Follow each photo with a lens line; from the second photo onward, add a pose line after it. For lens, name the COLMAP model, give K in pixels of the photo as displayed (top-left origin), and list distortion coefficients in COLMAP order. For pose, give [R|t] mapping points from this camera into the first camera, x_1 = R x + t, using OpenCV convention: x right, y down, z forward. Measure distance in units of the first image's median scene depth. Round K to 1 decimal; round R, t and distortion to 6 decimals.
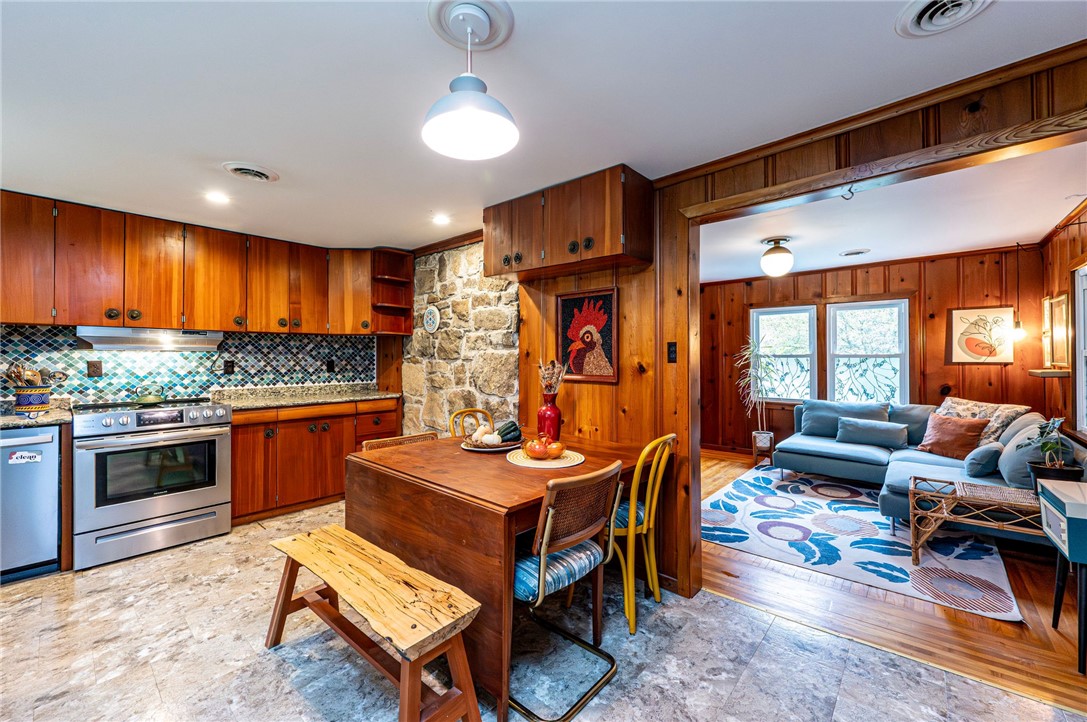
lens RADIAL K [[448.5, 0, 551.1], [0, 448.5, 354.5], [0, 0, 1]] dist [-0.001530, 0.000107]
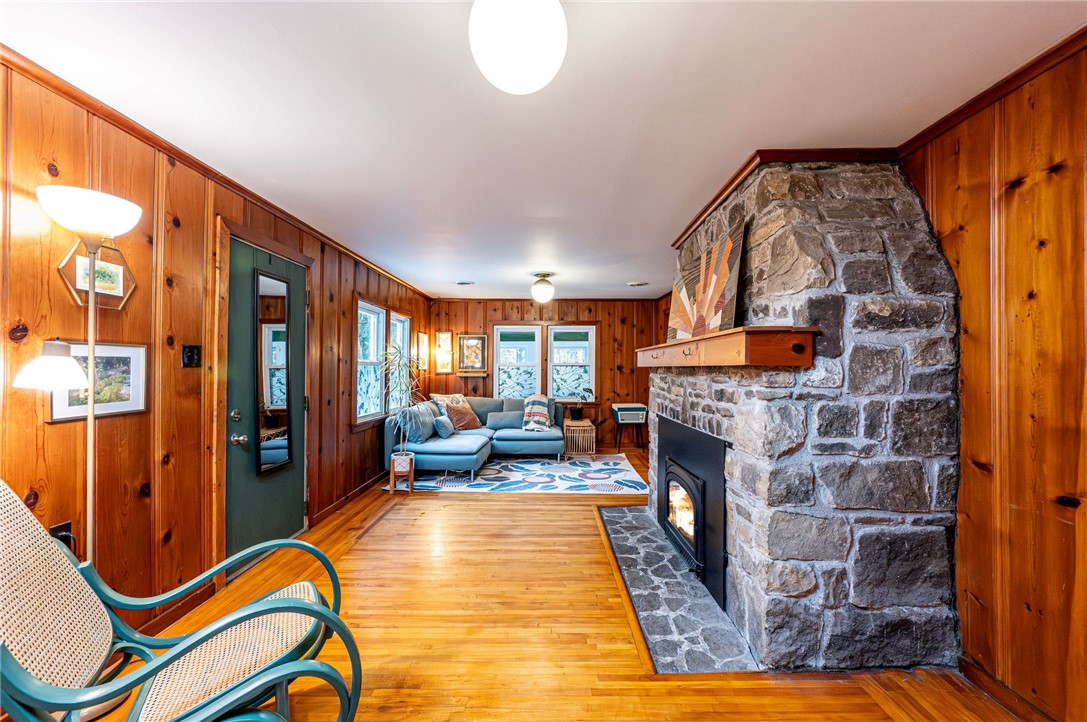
lens RADIAL K [[448.5, 0, 542.9], [0, 448.5, 361.5], [0, 0, 1]] dist [-0.001530, 0.000107]
pose [[-0.651480, 0.010946, 0.758587, -0.477857], [-0.004295, 0.999827, -0.018116, 0.014884], [-0.758654, -0.015061, -0.651320, 1.832992]]
